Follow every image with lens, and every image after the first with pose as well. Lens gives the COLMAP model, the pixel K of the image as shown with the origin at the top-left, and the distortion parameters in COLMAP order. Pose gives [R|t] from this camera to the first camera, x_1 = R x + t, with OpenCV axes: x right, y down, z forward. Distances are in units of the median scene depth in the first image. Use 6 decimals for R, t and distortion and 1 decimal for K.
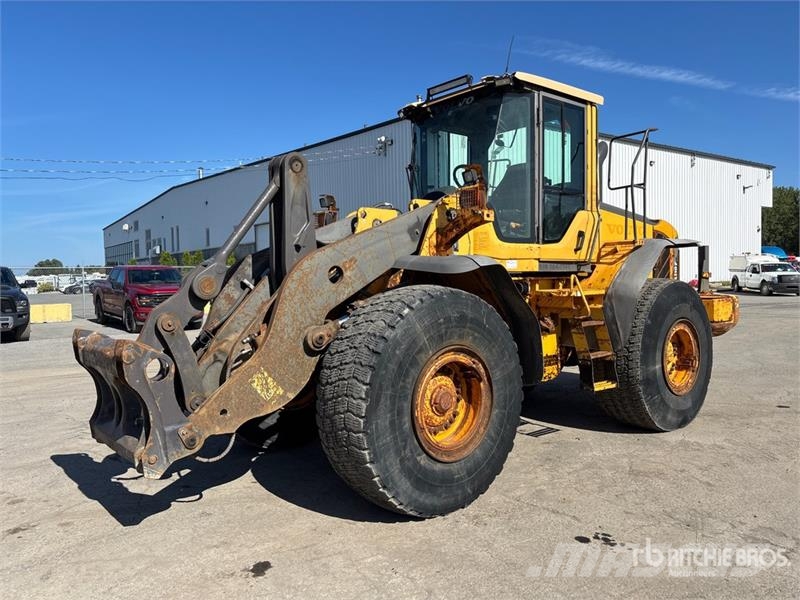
lens RADIAL K [[601.7, 0, 399.7], [0, 601.7, 292.3], [0, 0, 1]] dist [0.032606, -0.028433]
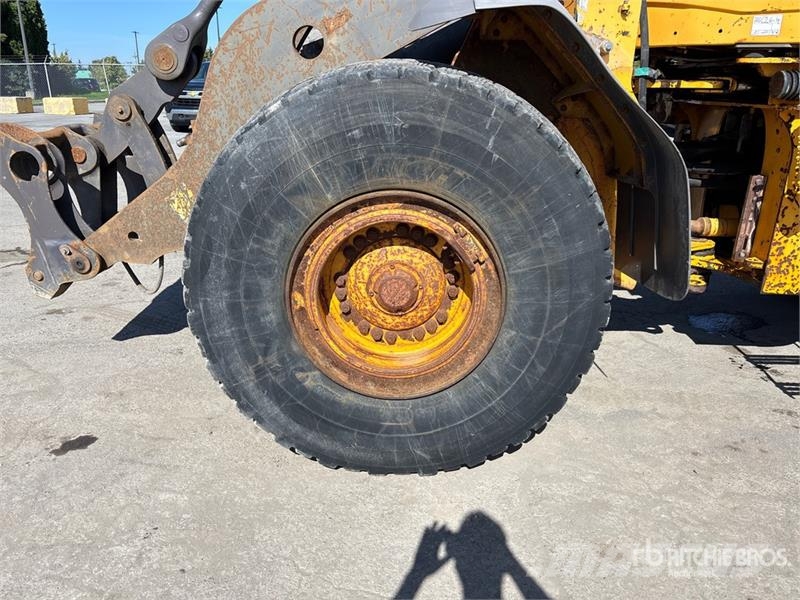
lens RADIAL K [[601.7, 0, 403.1], [0, 601.7, 297.4], [0, 0, 1]] dist [0.032606, -0.028433]
pose [[0.746180, 0.244810, -0.619099, 0.372398], [-0.043100, 0.945748, 0.322029, 0.011919], [0.664348, -0.213609, 0.716249, 0.560808]]
